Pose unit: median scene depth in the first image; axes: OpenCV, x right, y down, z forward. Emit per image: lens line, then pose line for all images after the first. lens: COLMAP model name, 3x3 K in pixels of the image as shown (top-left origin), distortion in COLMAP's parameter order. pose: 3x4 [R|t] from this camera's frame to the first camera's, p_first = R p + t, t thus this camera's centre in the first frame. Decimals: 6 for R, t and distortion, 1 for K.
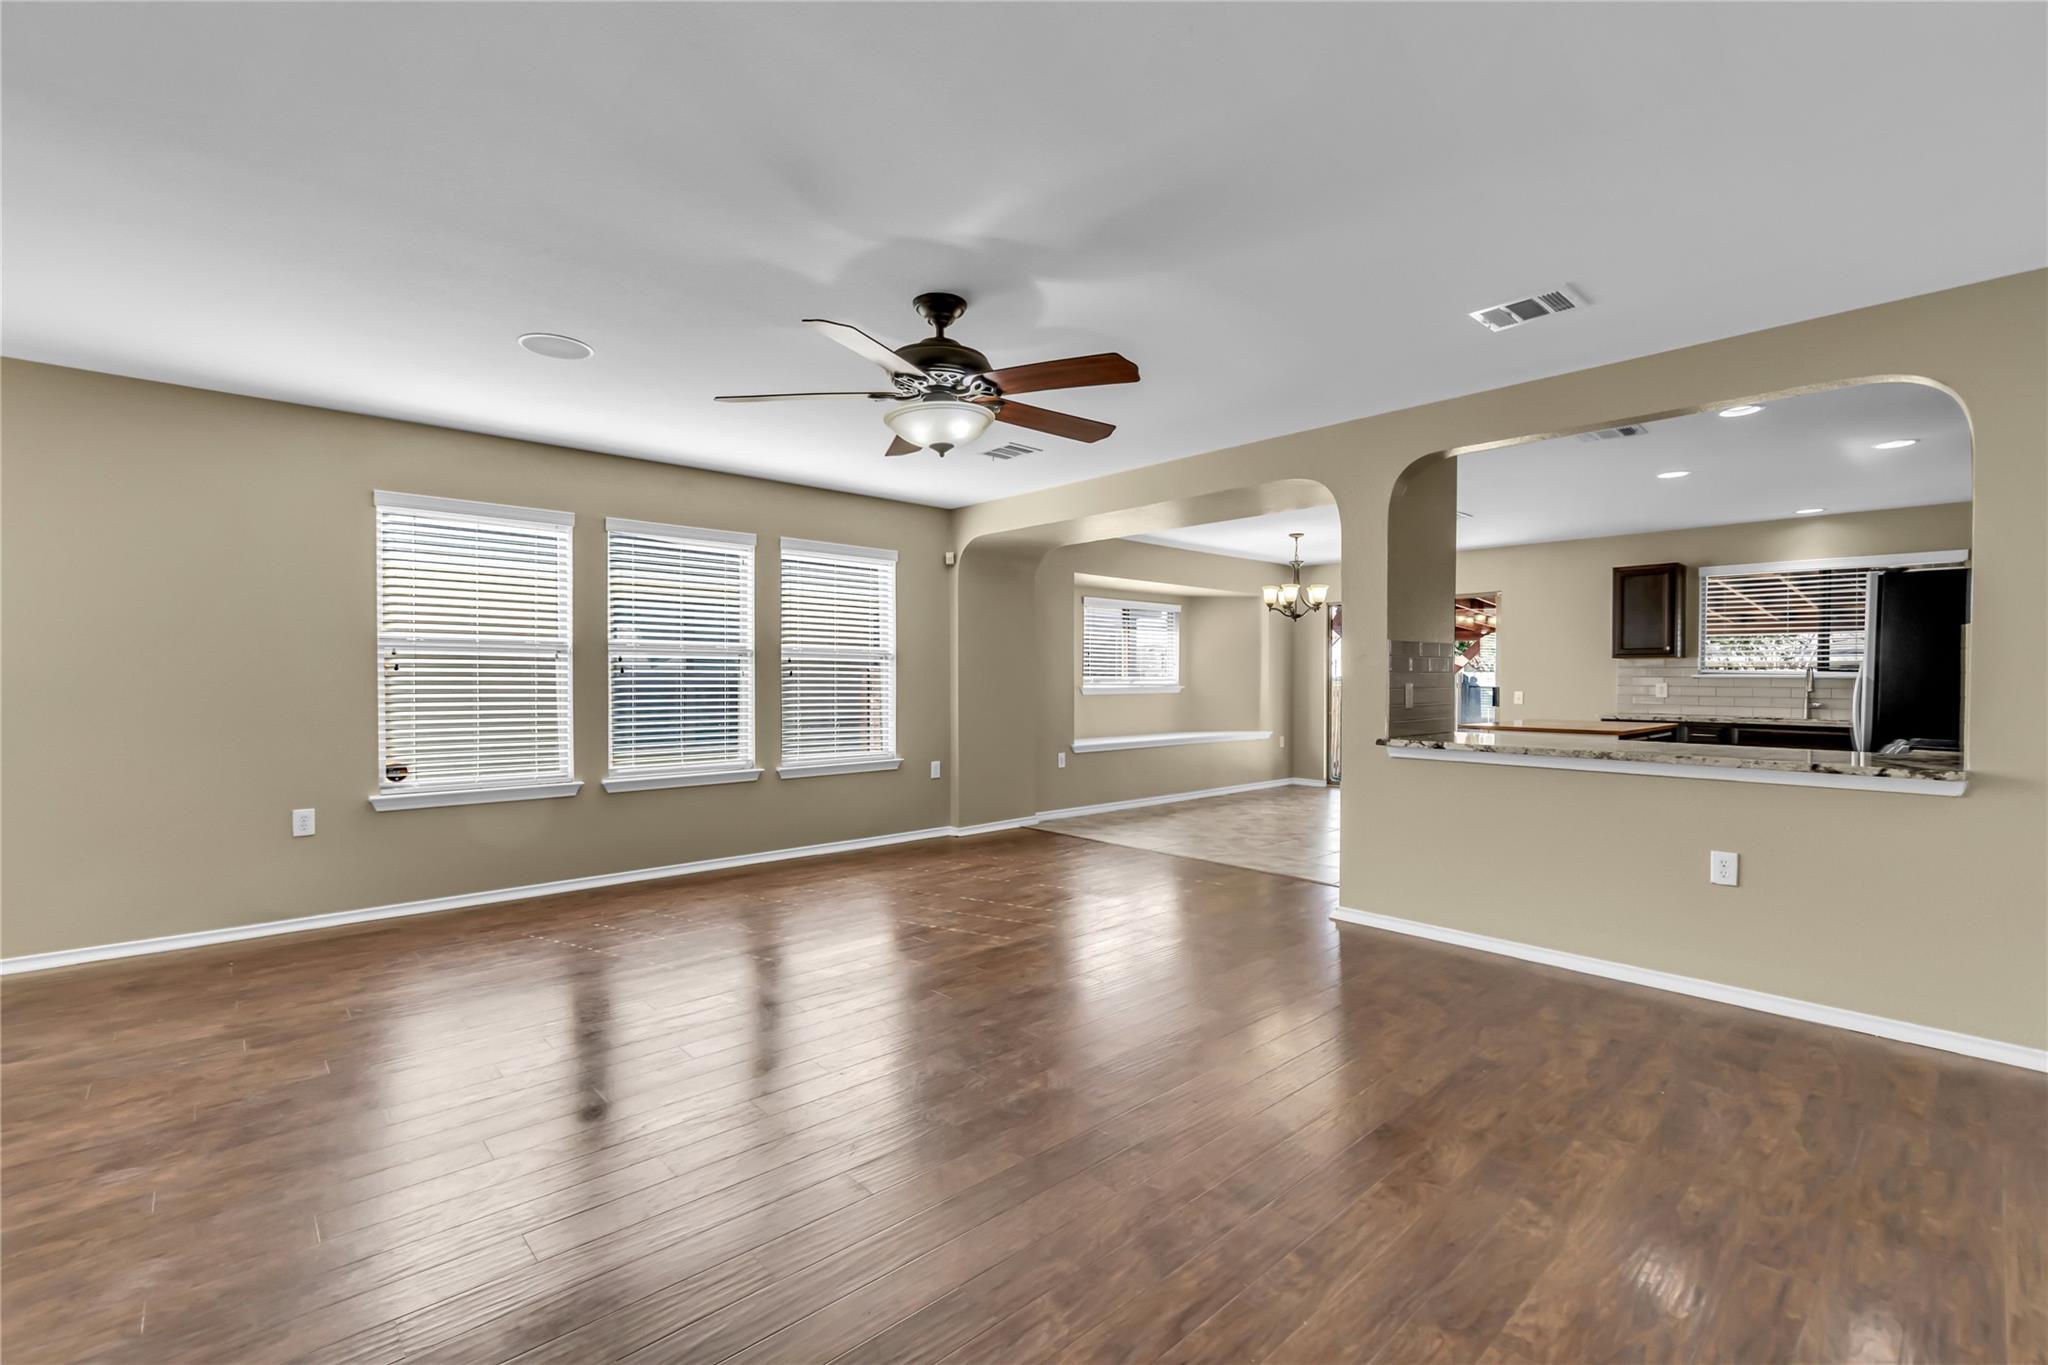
lens RADIAL K [[895.3, 0, 1021.9], [0, 895.3, 686.8], [0, 0, 1]] dist [-0.004241, 0.000117]
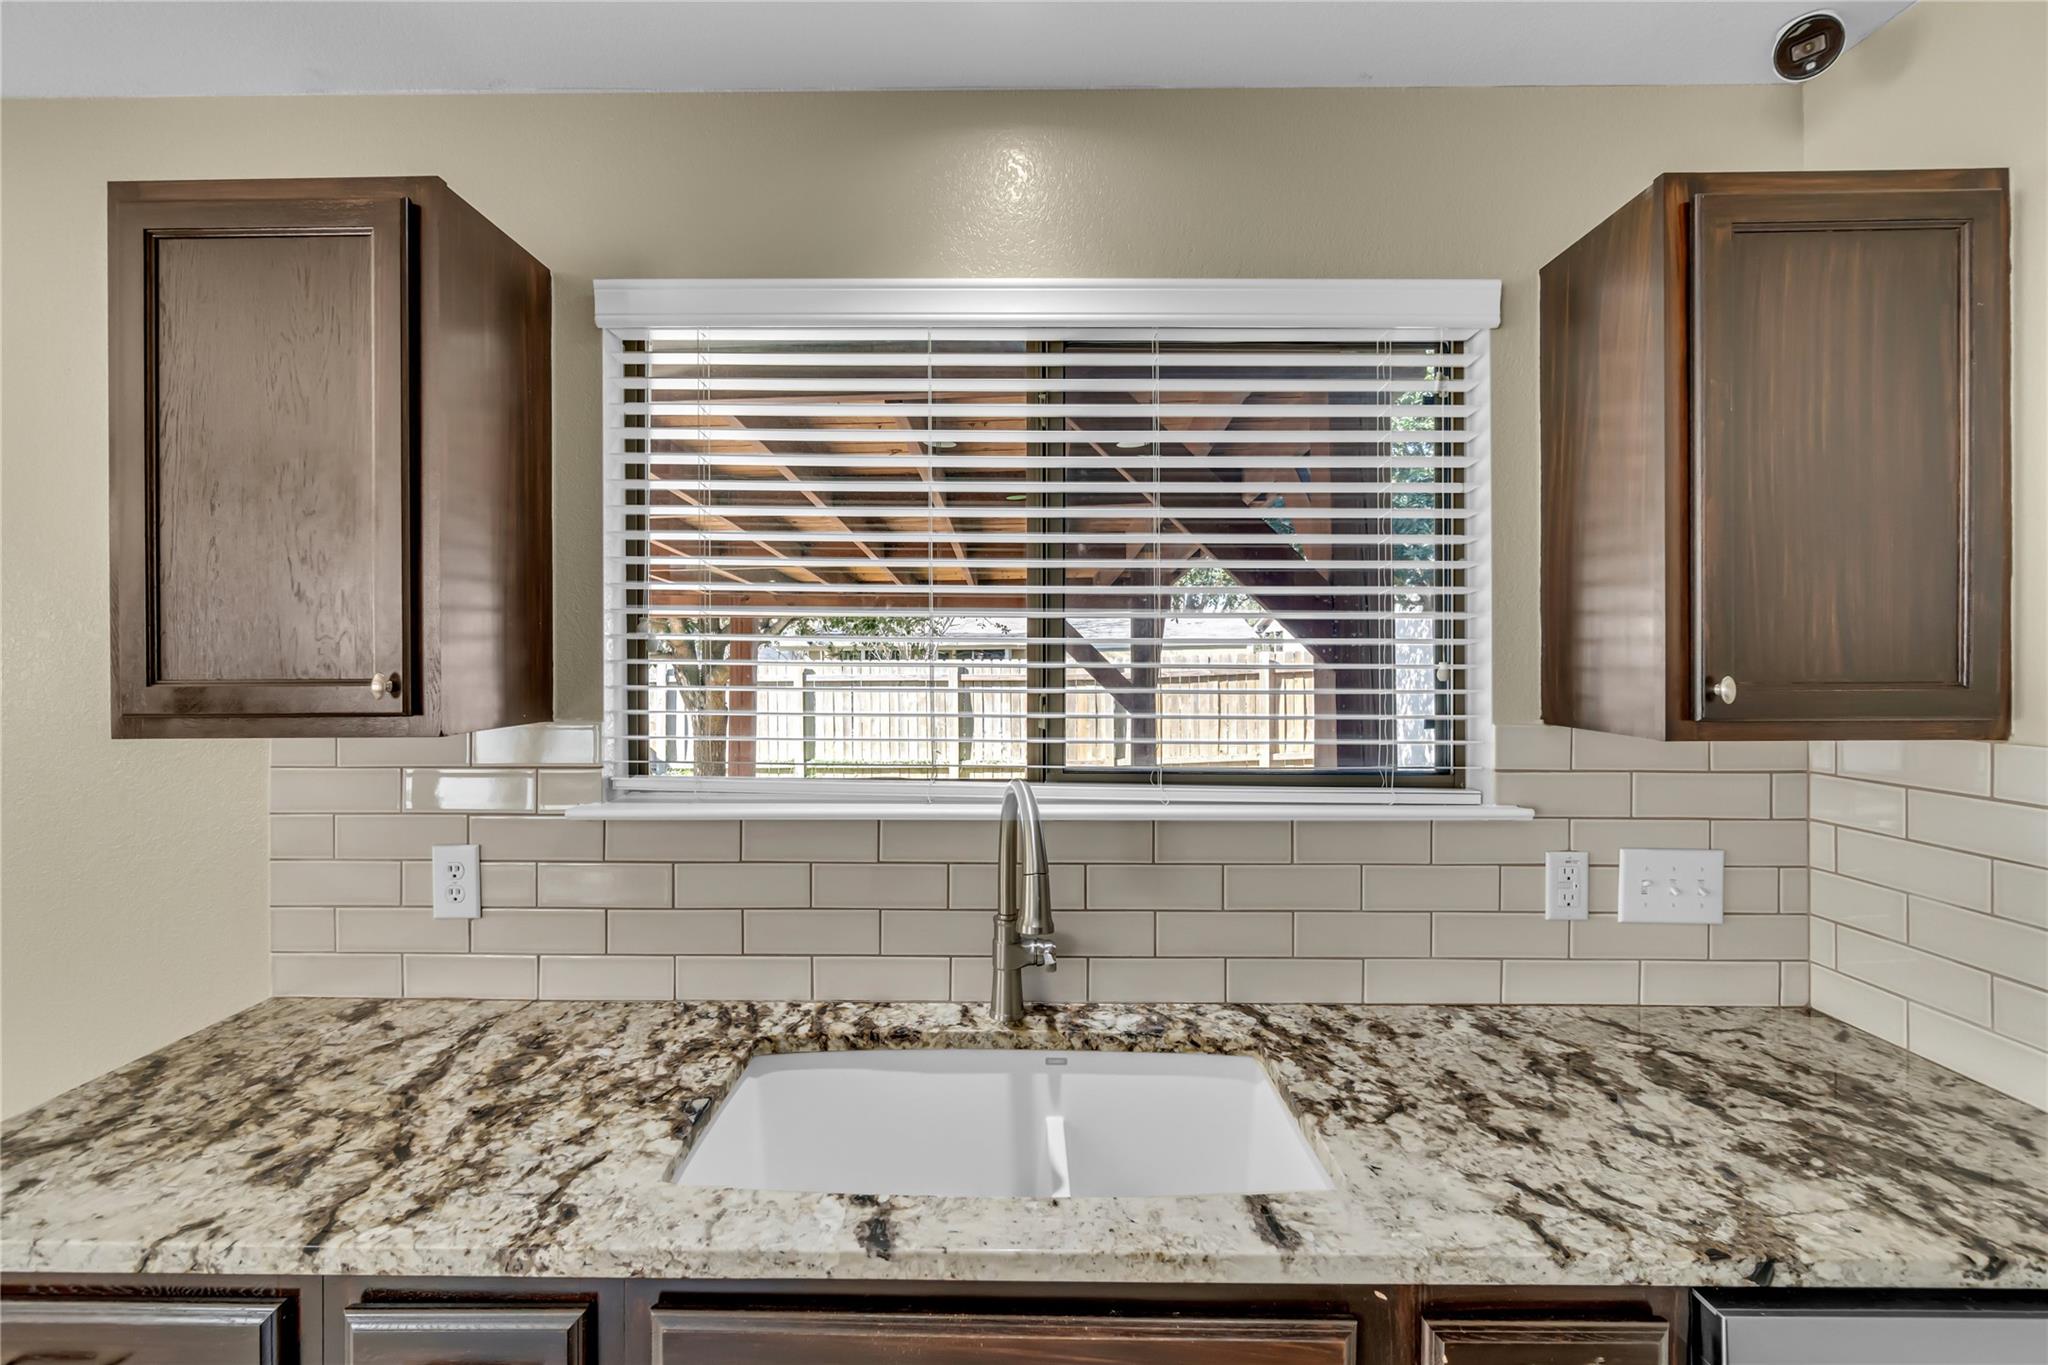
lens RADIAL K [[905.0, 0, 1018.7], [0, 905.0, 655.0], [0, 0, 1]] dist [-0.000721, -0.000006]
pose [[0.679035, -0.006513, 0.734077, 0.664061], [0.011241, 0.999936, -0.001526, -0.045636], [-0.734019, 0.009289, 0.679065, 0.780493]]
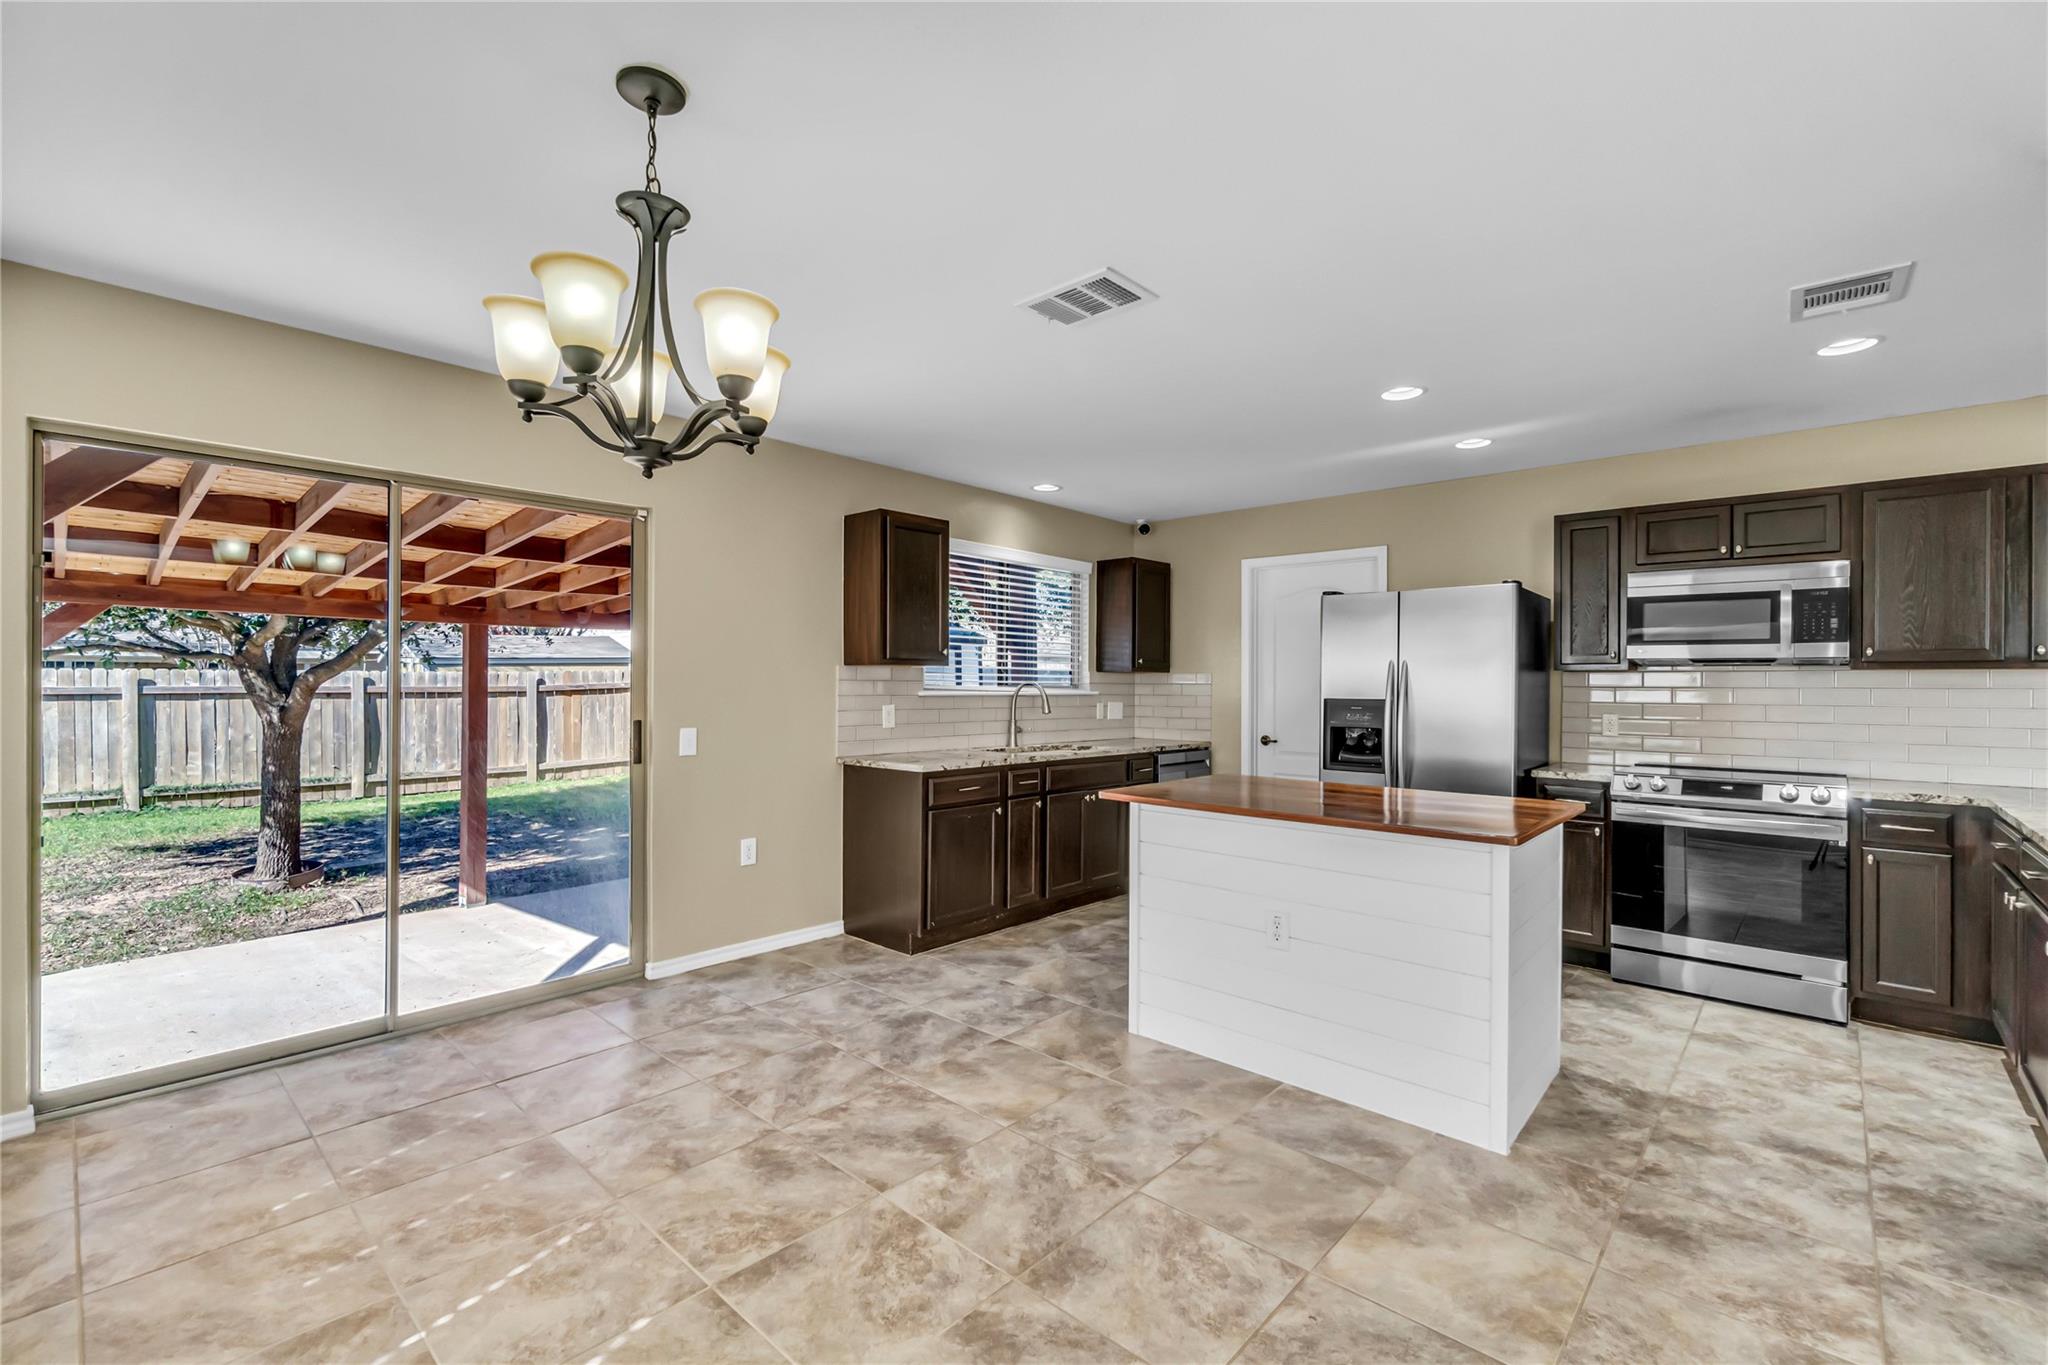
lens RADIAL K [[885.1, 0, 1016.0], [0, 885.1, 680.9], [0, 0, 1]] dist [-0.002207, 0.000148]
pose [[-0.083752, -0.002669, 0.996483, 0.082257], [0.002599, 0.999992, 0.002897, -0.023477], [-0.996483, 0.002833, -0.083744, 0.975362]]
